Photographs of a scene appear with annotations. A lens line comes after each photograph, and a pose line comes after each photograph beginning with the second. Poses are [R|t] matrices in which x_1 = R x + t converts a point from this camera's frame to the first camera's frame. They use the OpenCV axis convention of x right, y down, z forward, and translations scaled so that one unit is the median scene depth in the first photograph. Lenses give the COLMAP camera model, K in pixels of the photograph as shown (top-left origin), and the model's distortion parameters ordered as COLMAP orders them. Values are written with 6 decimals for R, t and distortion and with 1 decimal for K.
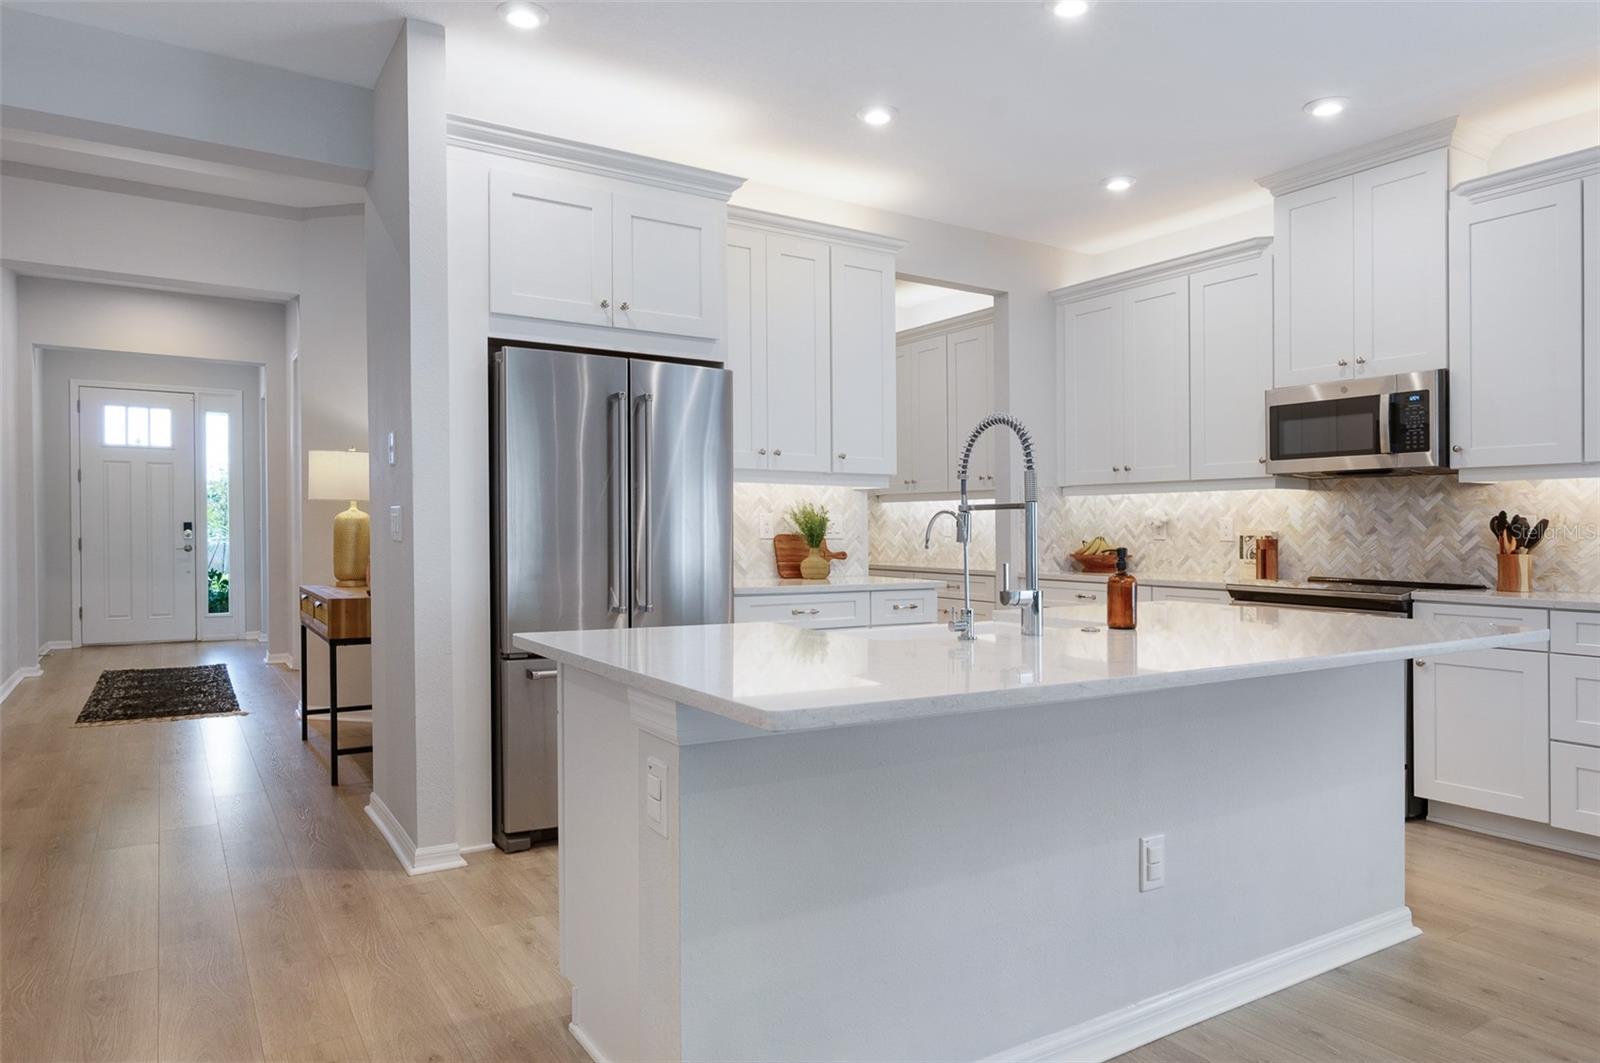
lens RADIAL K [[1010.9, 0, 800.0], [0, 1010.9, 531.5], [0, 0, 1]] dist [0.000570, 0.000848]
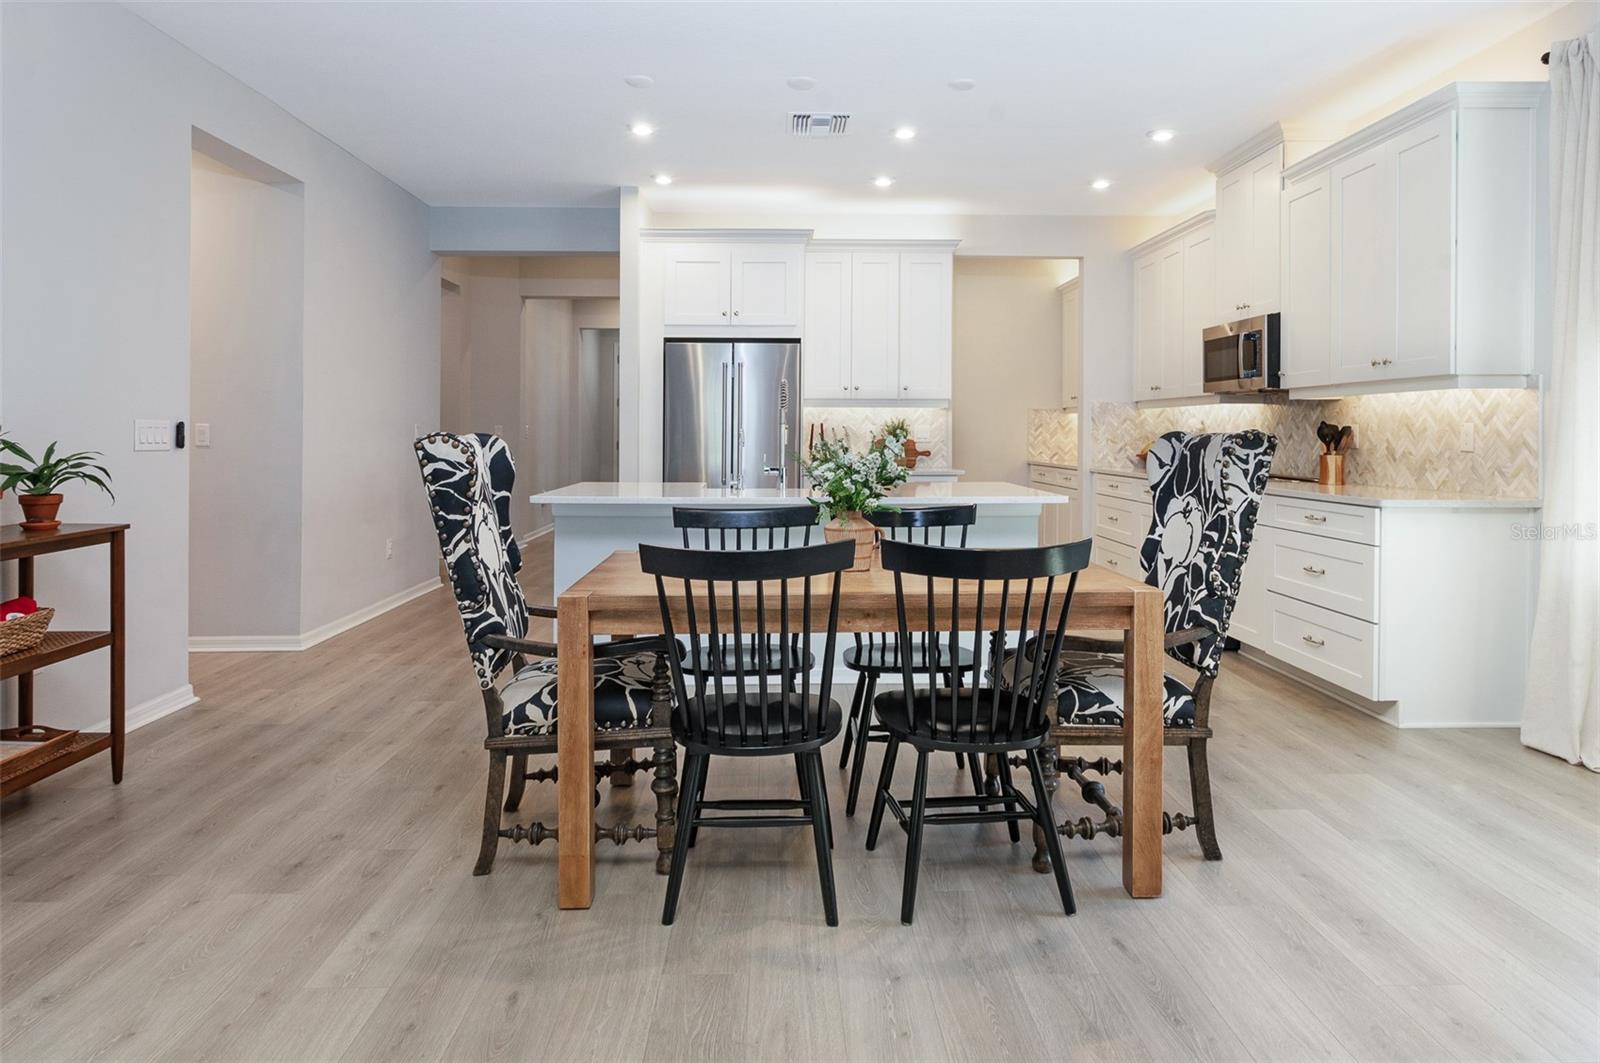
lens RADIAL K [[954.3, 0, 805.5], [0, 954.3, 441.8], [0, 0, 1]] dist [0.003806, 0.000299]
pose [[0.861610, 0.001327, -0.507569, 0.647855], [0.002361, 0.999975, 0.006621, -0.003419], [0.507566, -0.006903, 0.861585, -0.329212]]
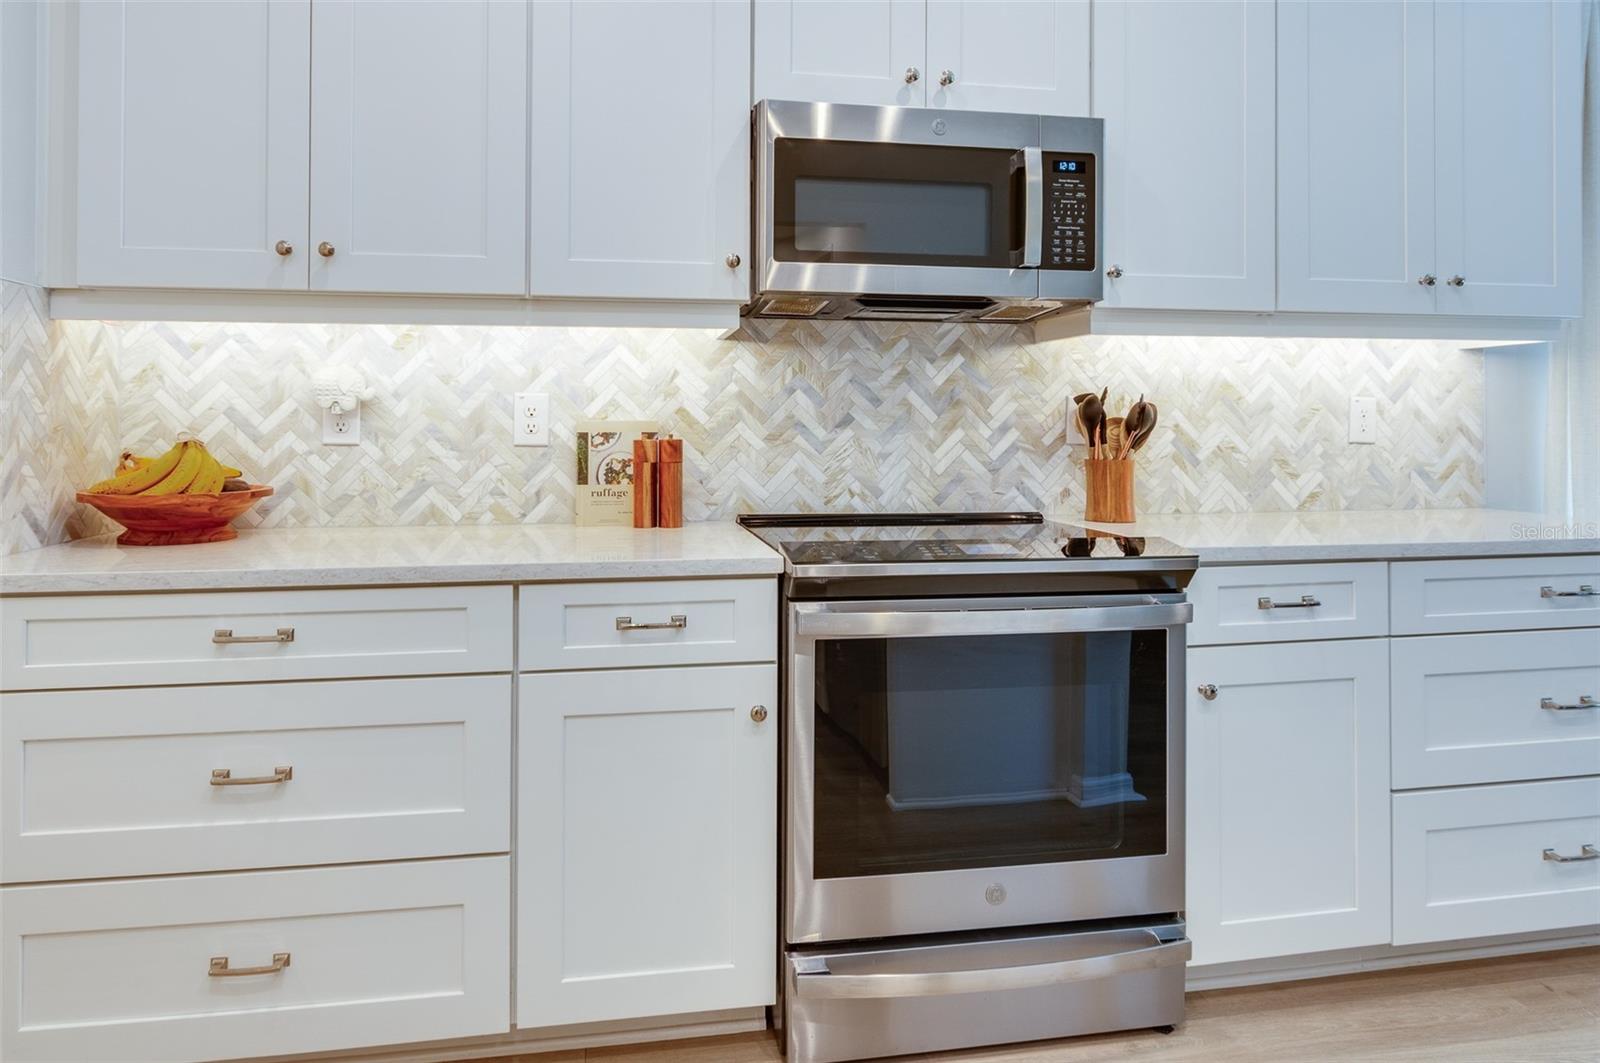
lens RADIAL K [[974.1, 0, 755.7], [0, 974.1, 415.9], [0, 0, 1]] dist [-0.000907, -0.000533]
pose [[0.387761, 0.000136, 0.921760, 0.074530], [0.002455, 0.999996, -0.001181, -0.003013], [-0.921757, 0.002721, 0.387759, 0.842817]]
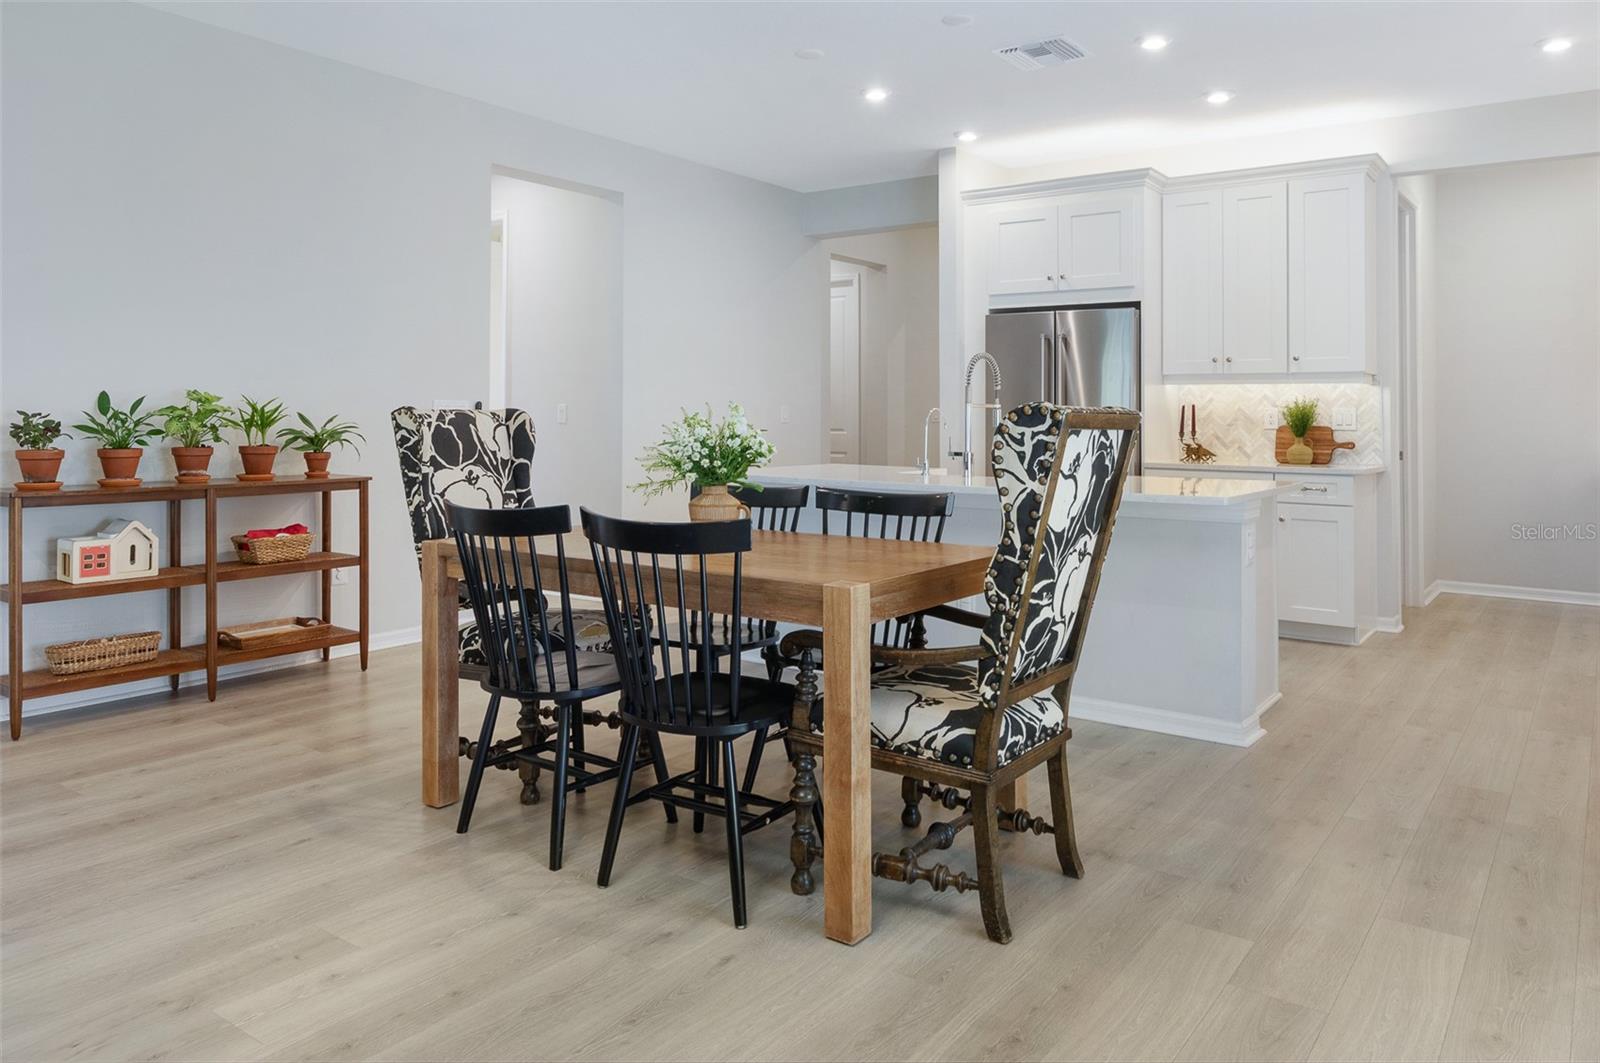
lens RADIAL K [[1111.9, 0, 796.2], [0, 1111.9, 407.8], [0, 0, 1]] dist [-0.002229, 0.001081]
pose [[0.370356, -0.010204, -0.928834, 1.020618], [-0.007233, 0.999878, -0.013868, 0.004332], [0.928862, 0.011854, 0.370237, -0.009505]]
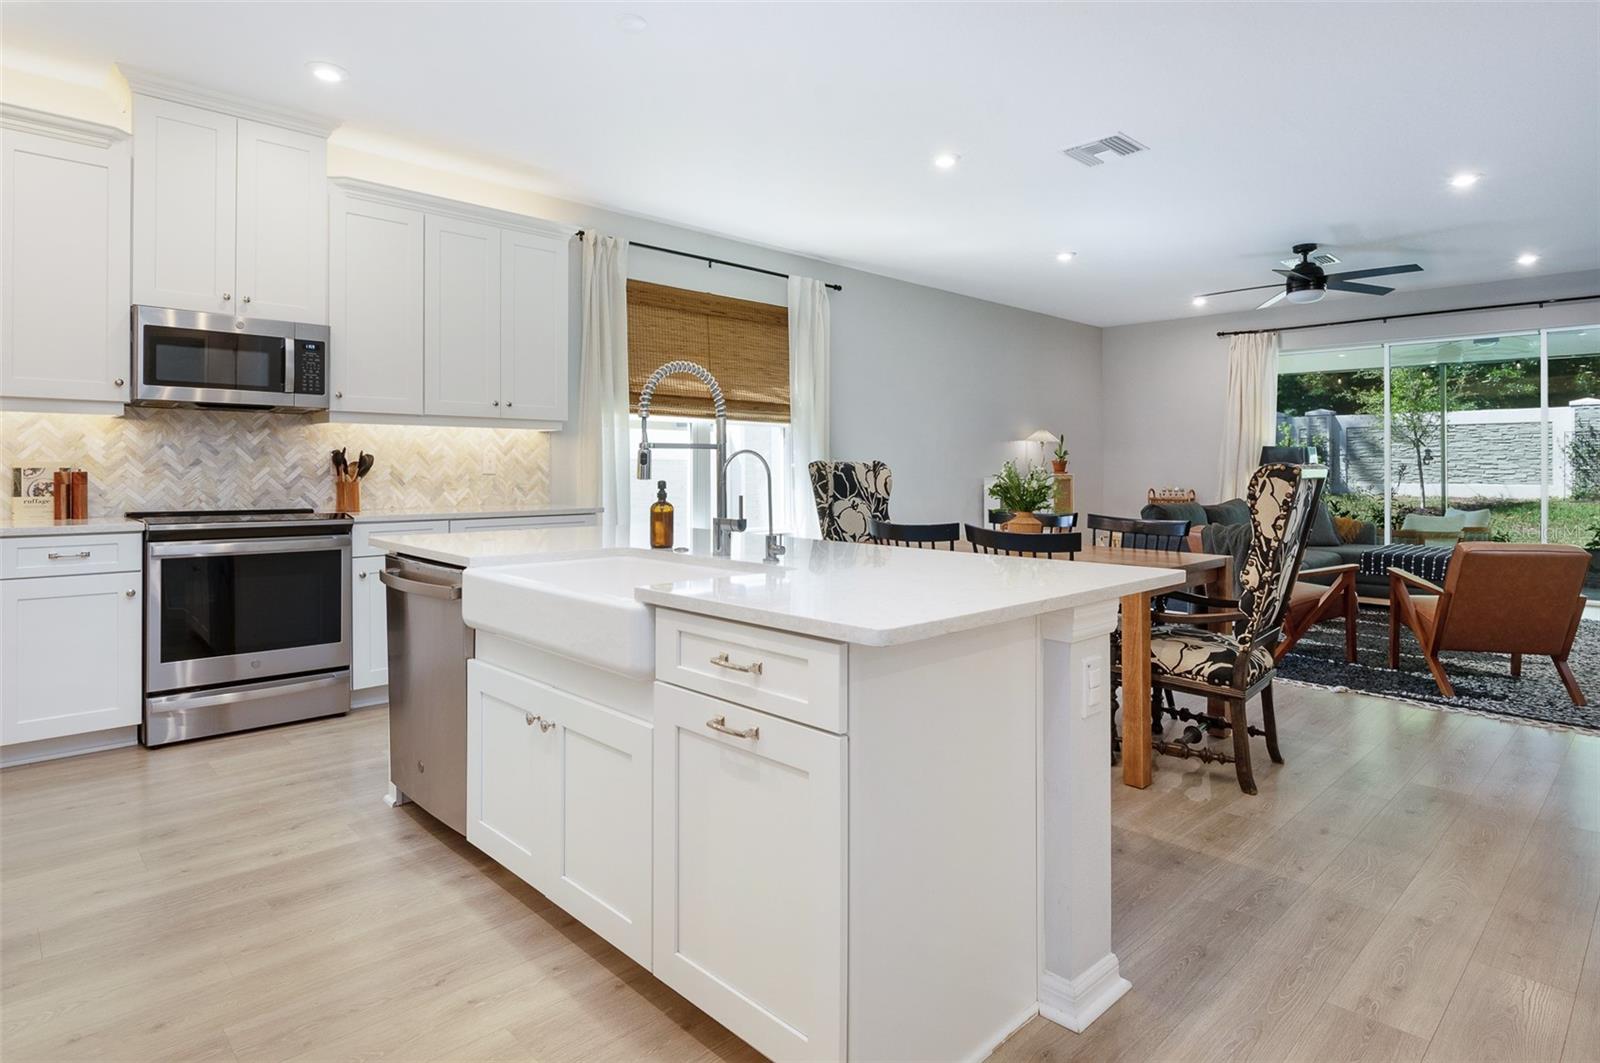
lens RADIAL K [[882.3, 0, 797.9], [0, 882.3, 472.2], [0, 0, 1]] dist [-0.007411, -0.000421]
pose [[-0.206226, -0.012135, 0.978429, -0.421565], [-0.004568, 0.999924, 0.011439, -0.003980], [-0.978494, -0.002110, -0.206266, 0.589541]]
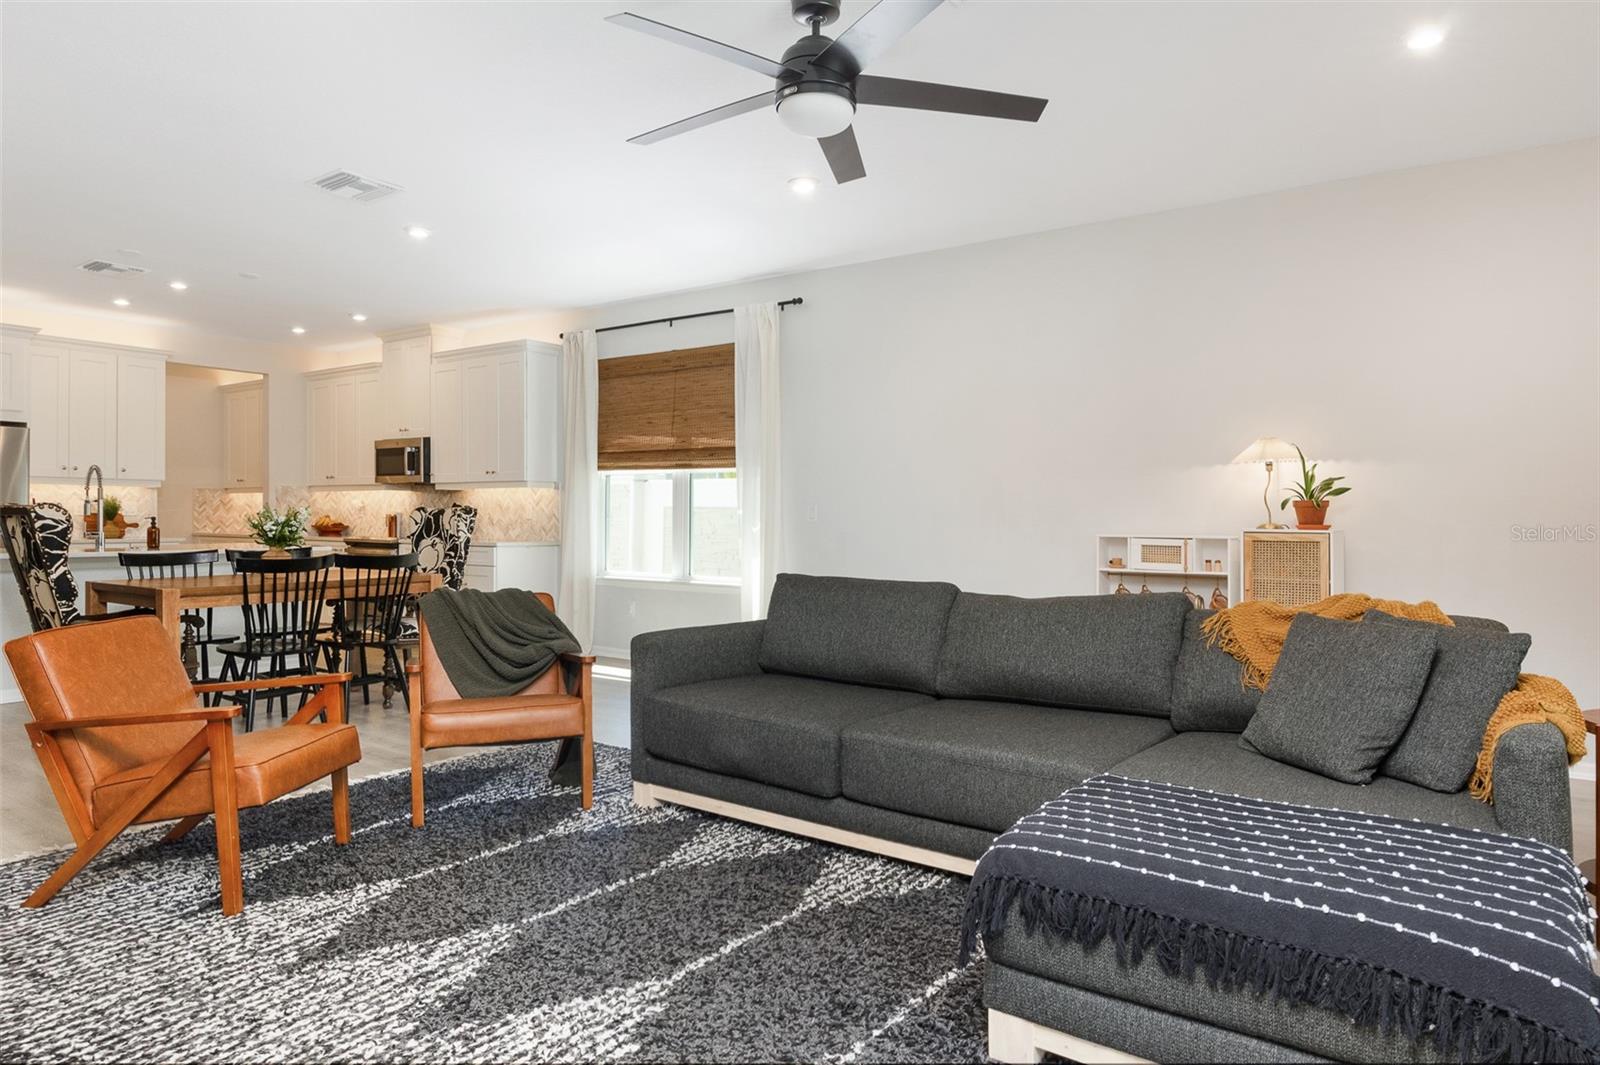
lens RADIAL K [[979.0, 0, 777.8], [0, 979.0, 528.4], [0, 0, 1]] dist [0.001975, 0.000702]
pose [[0.931279, -0.003054, 0.364295, 0.499076], [-0.001757, 0.999916, 0.012873, 0.005910], [-0.364304, -0.012629, 0.931195, -1.083960]]
